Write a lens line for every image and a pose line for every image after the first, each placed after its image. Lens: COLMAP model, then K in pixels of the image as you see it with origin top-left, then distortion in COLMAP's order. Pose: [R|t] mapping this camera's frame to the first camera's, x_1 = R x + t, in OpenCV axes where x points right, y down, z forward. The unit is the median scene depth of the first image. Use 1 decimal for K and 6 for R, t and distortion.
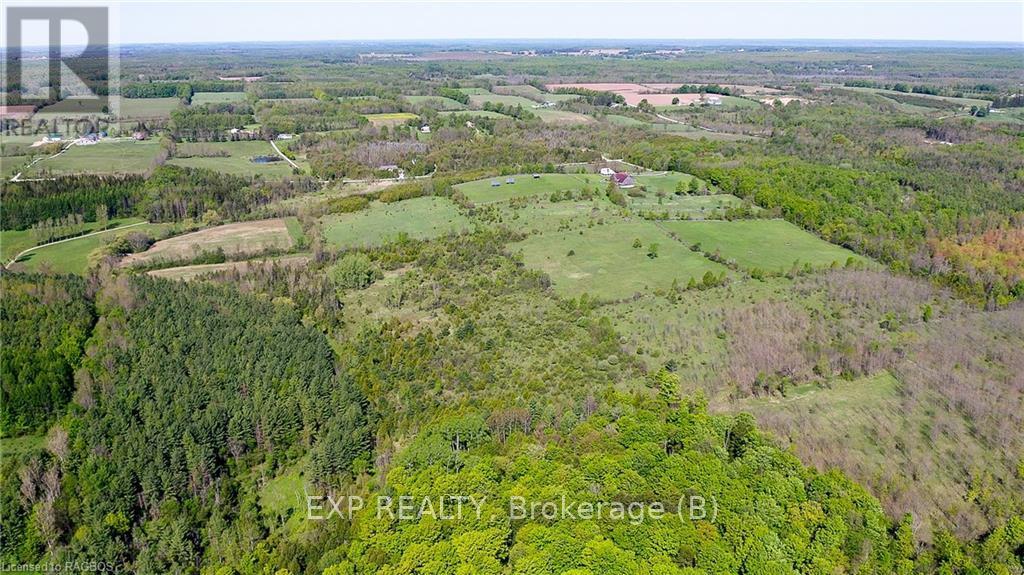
lens RADIAL K [[840.6, 0, 512.0], [0, 840.6, 287.5], [0, 0, 1]] dist [-0.007726, -0.084551]
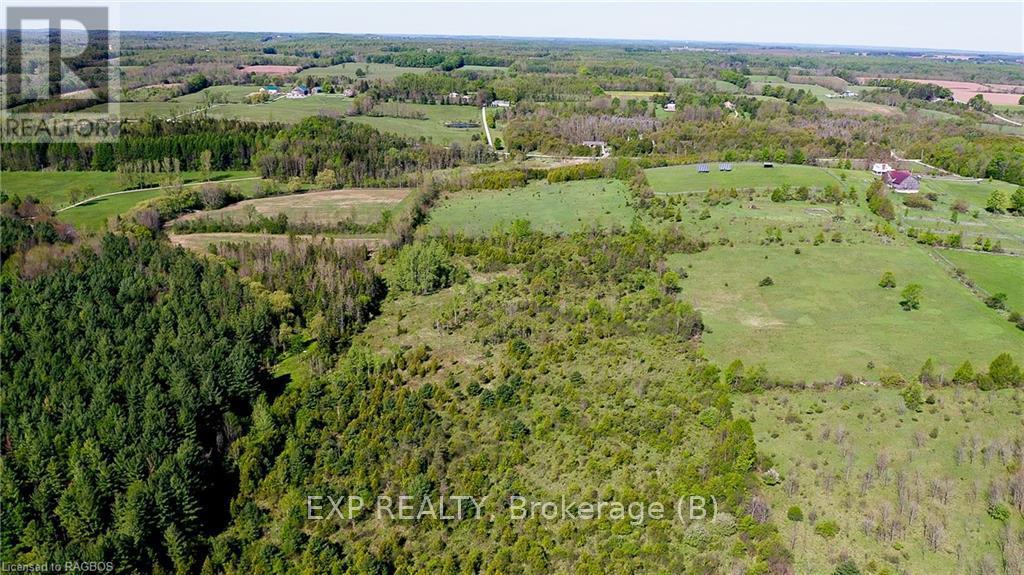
lens RADIAL K [[840.6, 0, 512.0], [0, 840.6, 287.5], [0, 0, 1]] dist [-0.007726, -0.084551]
pose [[0.930221, 0.131912, -0.342475, 0.086282], [-0.132490, 0.990944, 0.021817, -0.020915], [0.342251, 0.025080, 0.939274, 0.299224]]
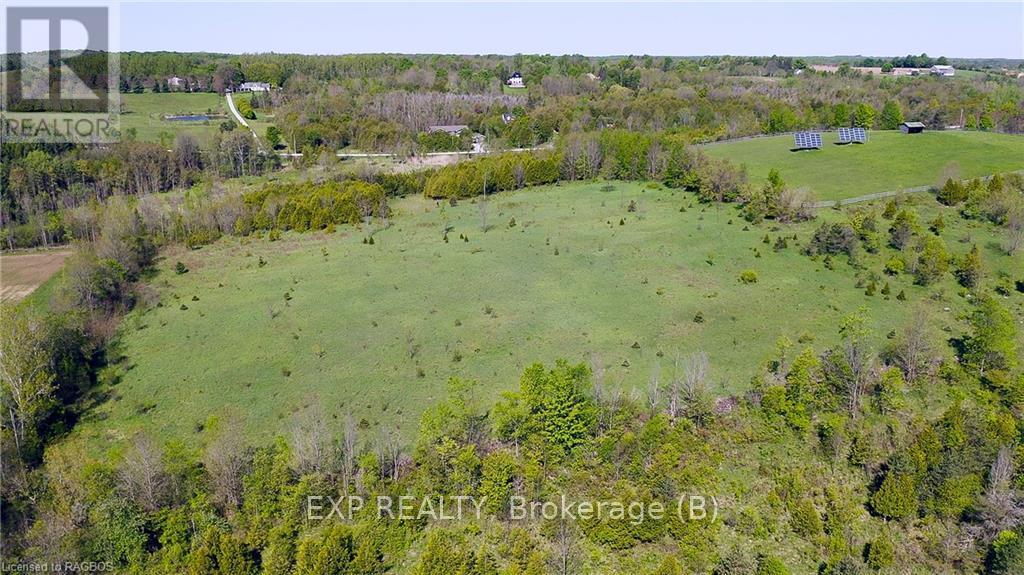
lens RADIAL K [[840.6, 0, 512.0], [0, 840.6, 287.5], [0, 0, 1]] dist [-0.007726, -0.084551]
pose [[0.997977, 0.022004, -0.059641, -0.108261], [-0.023543, 0.999405, -0.025225, -0.063367], [0.059050, 0.026578, 0.997901, 0.709776]]
